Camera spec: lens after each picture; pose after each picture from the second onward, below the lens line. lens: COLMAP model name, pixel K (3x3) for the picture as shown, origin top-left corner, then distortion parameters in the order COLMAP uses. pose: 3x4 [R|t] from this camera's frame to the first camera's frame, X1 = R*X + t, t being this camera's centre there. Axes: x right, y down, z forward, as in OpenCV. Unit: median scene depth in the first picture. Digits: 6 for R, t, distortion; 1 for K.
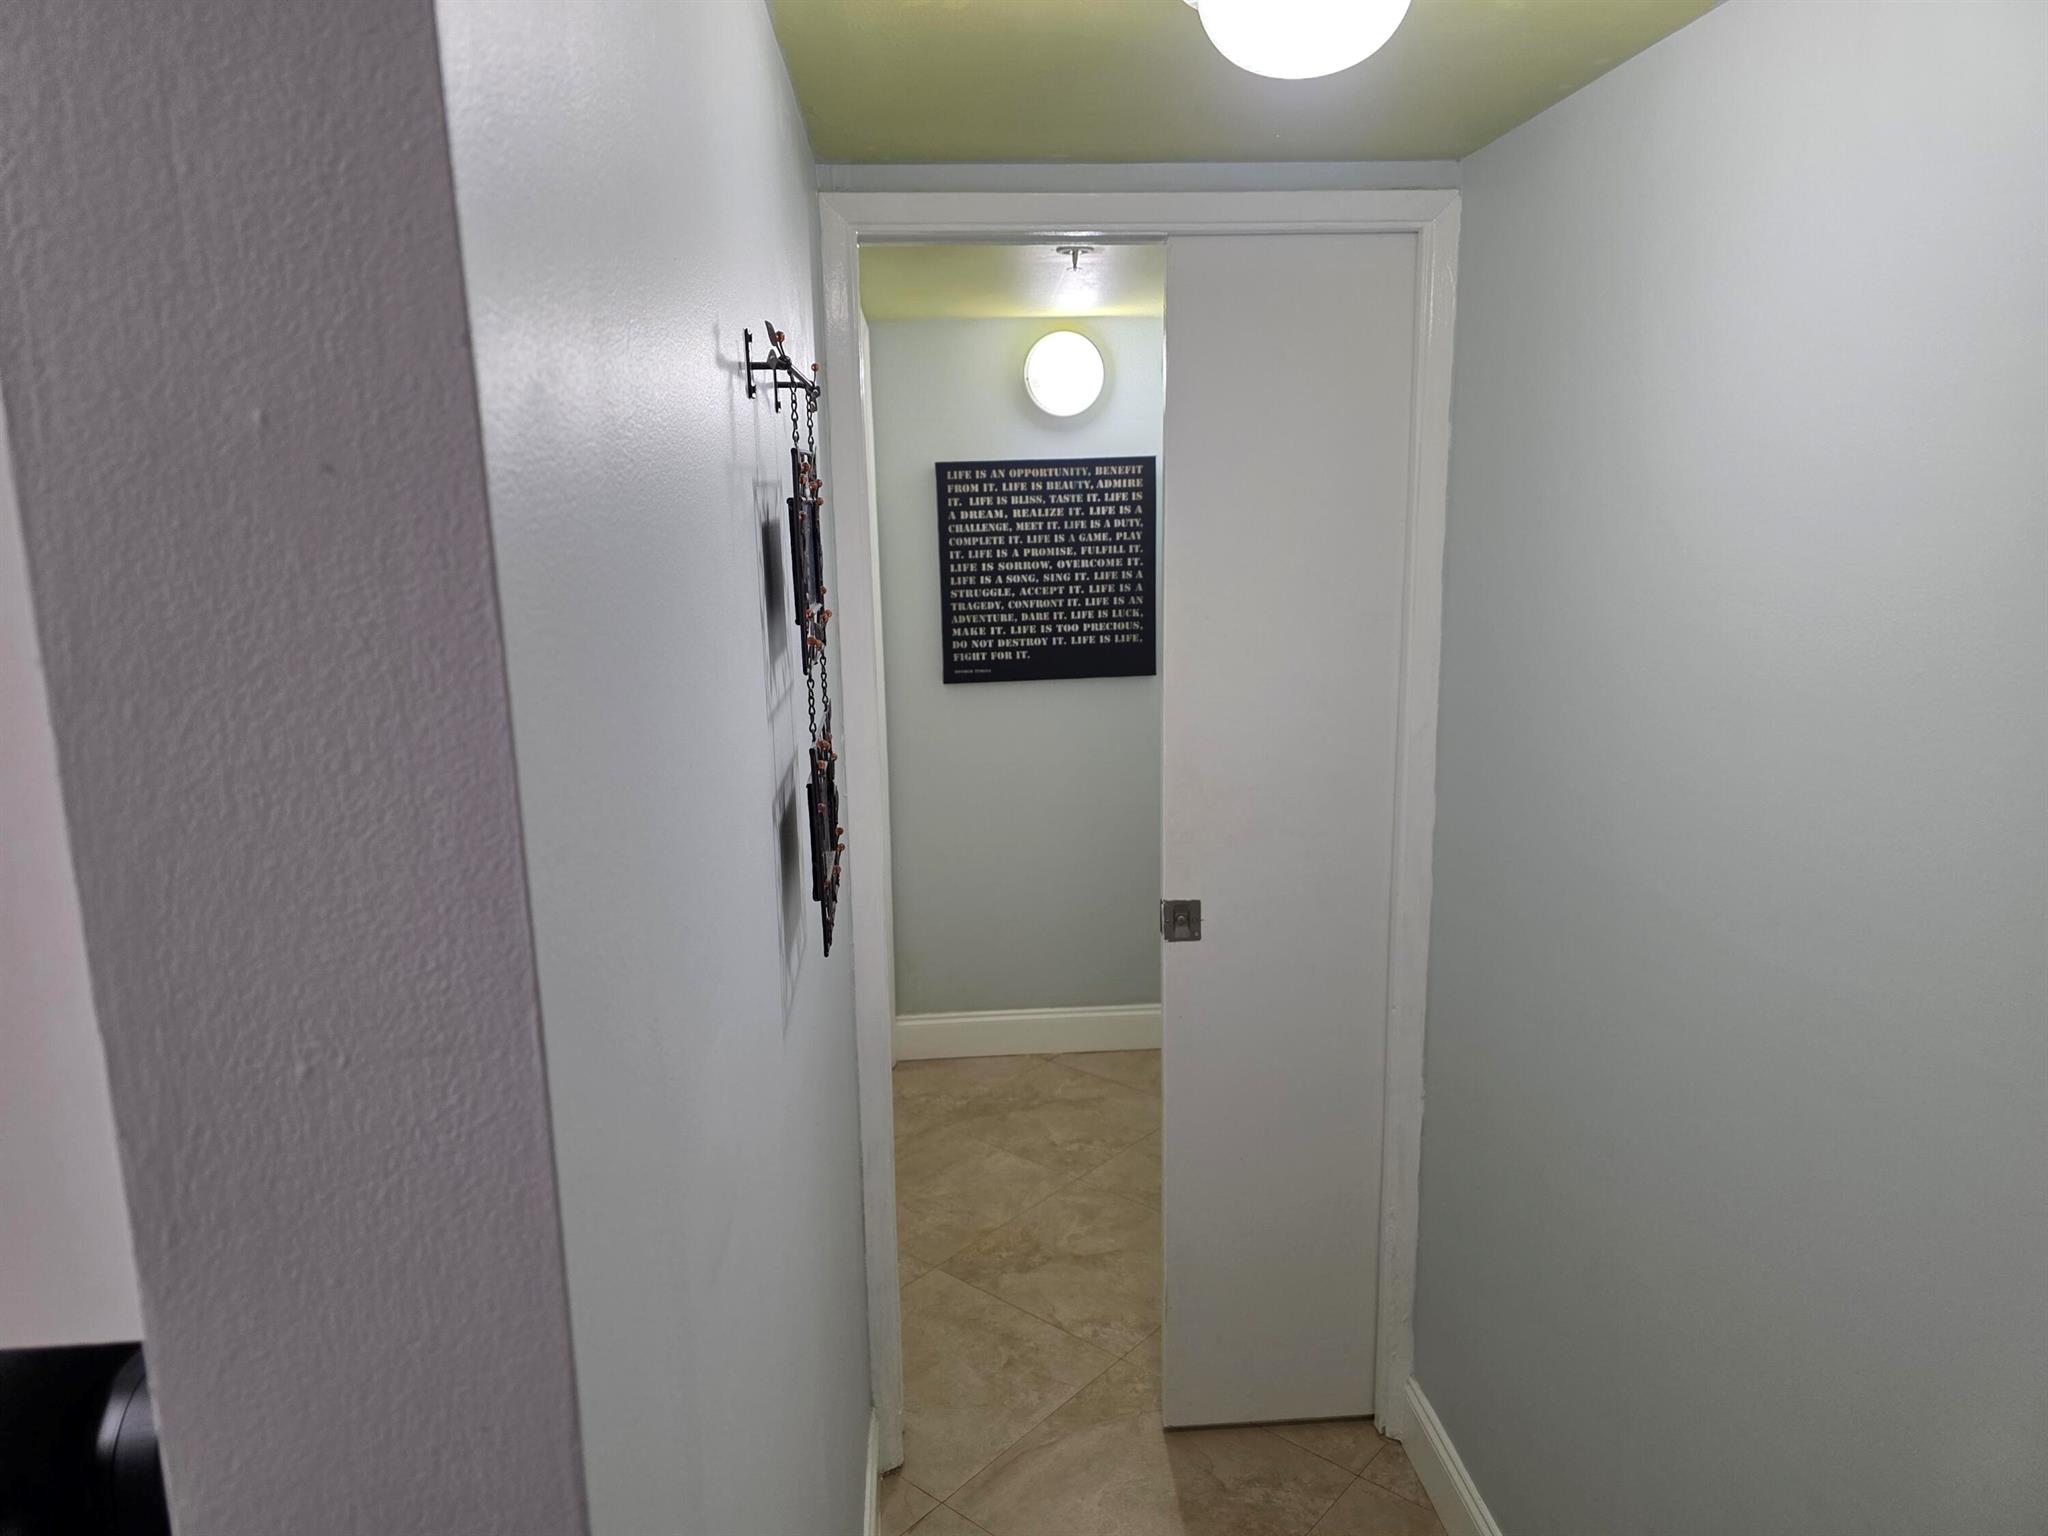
lens RADIAL K [[1384.5, 0, 1024.0], [0, 1384.5, 768.0], [0, 0, 1]] dist [0.106802, -0.124875]
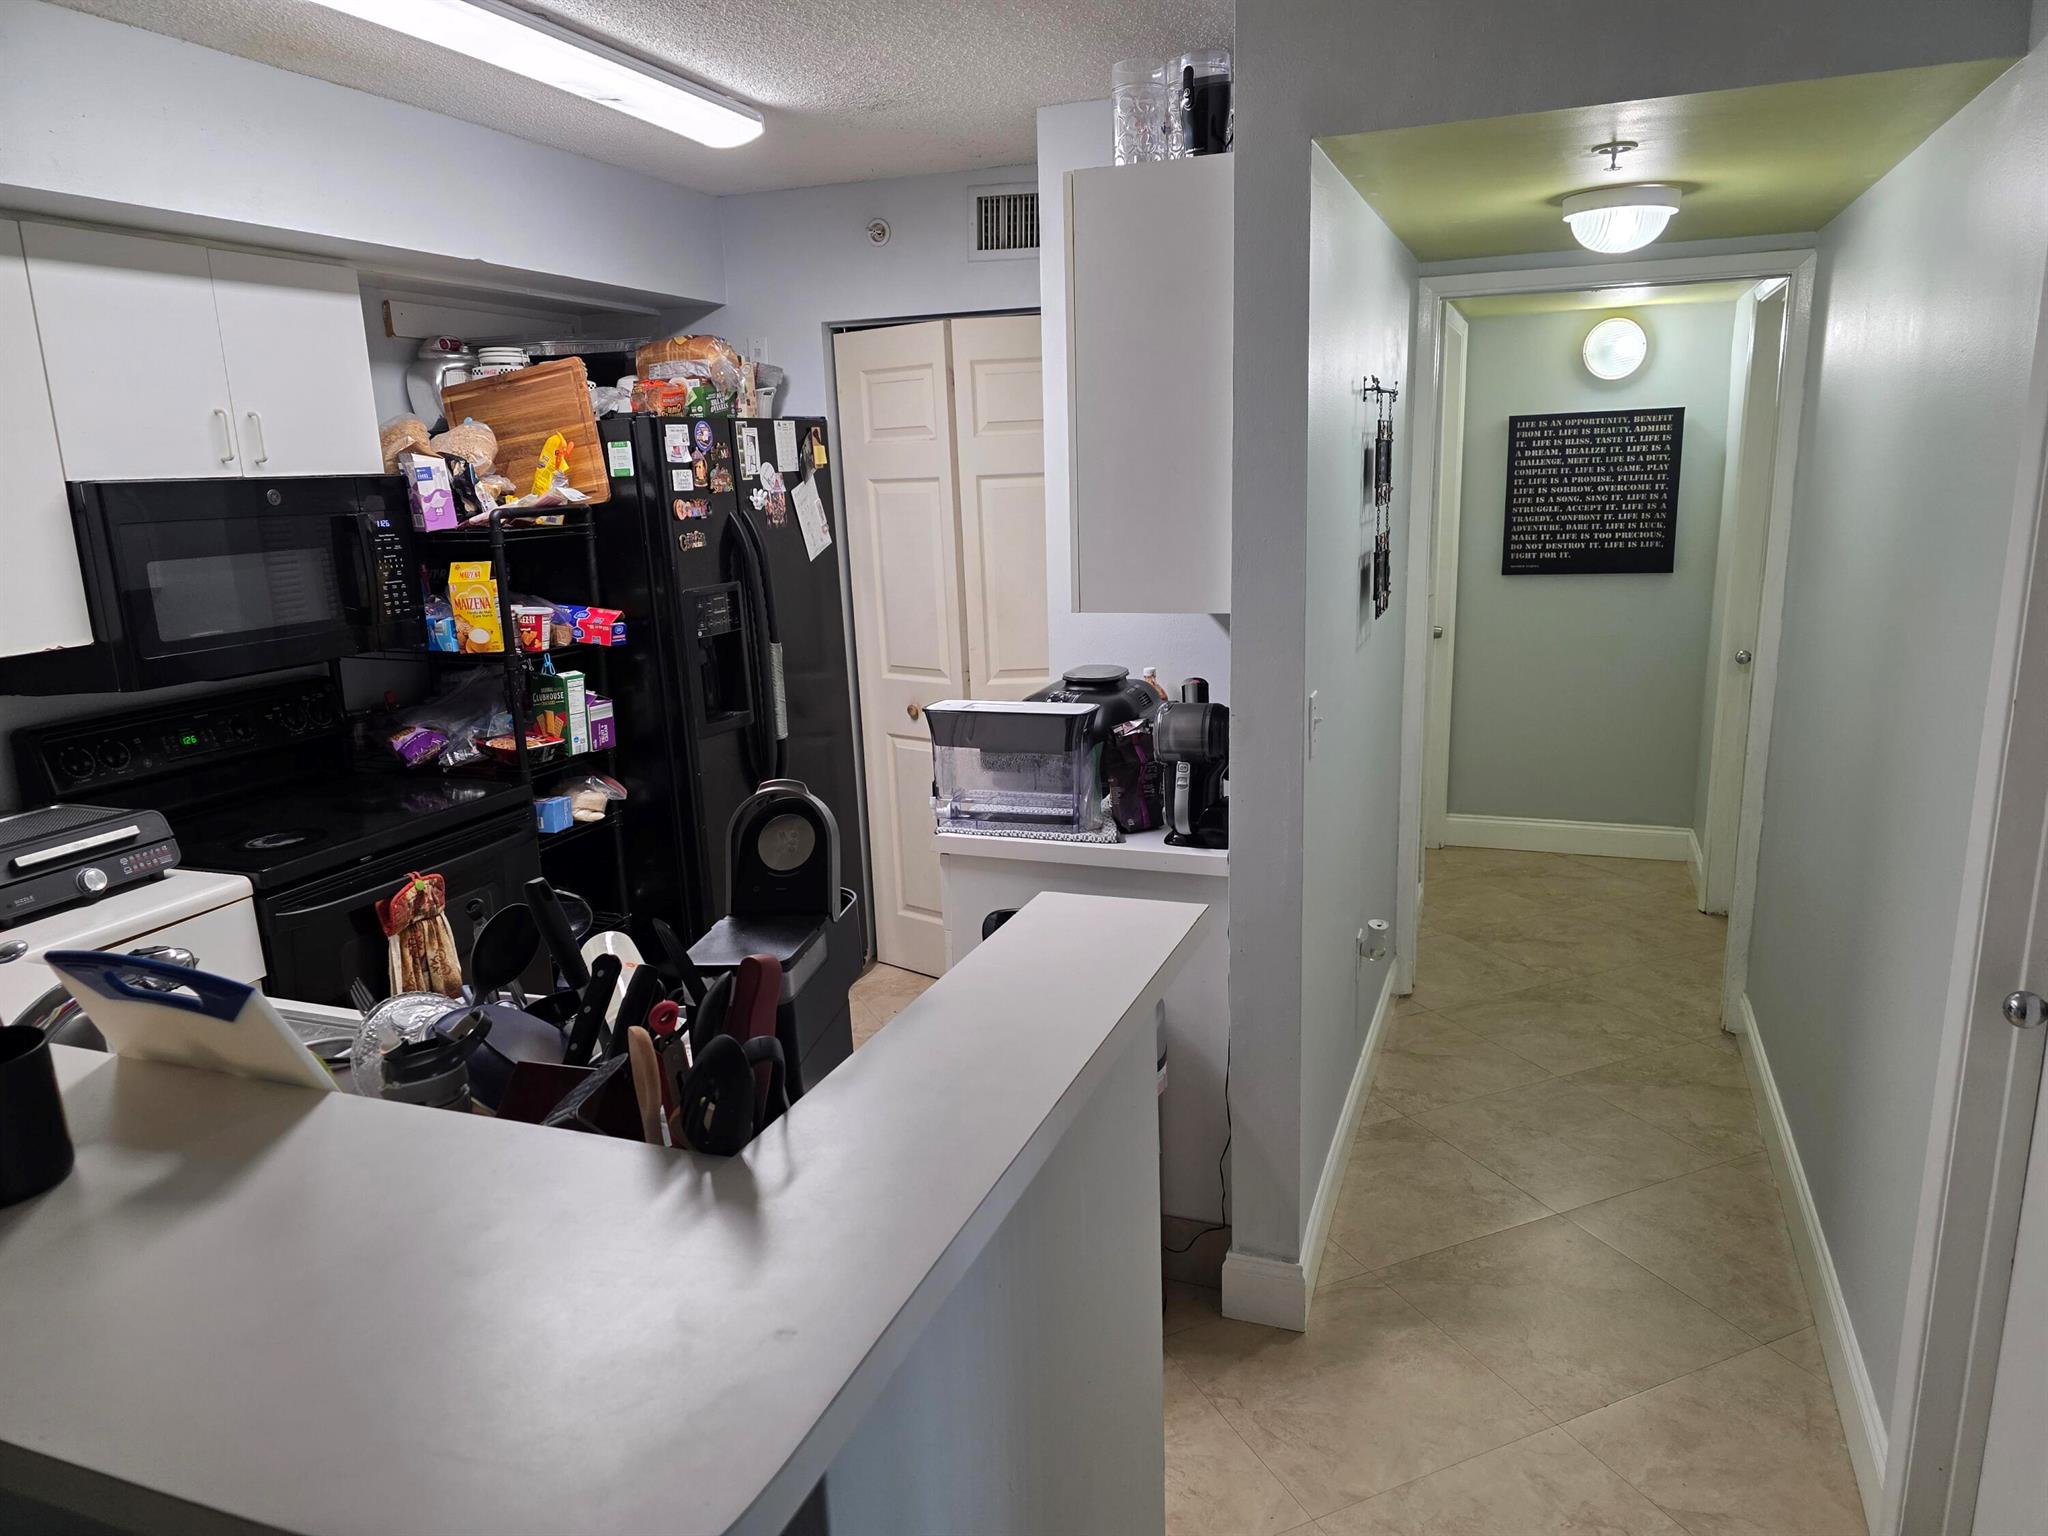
lens RADIAL K [[1384.5, 0, 1024.0], [0, 1384.5, 768.0], [0, 0, 1]] dist [0.106802, -0.124875]
pose [[0.904472, 0.087597, -0.417441, 0.116431], [-0.074759, 0.996091, 0.047042, 0.105683], [0.419930, -0.011341, 0.907485, -0.505339]]
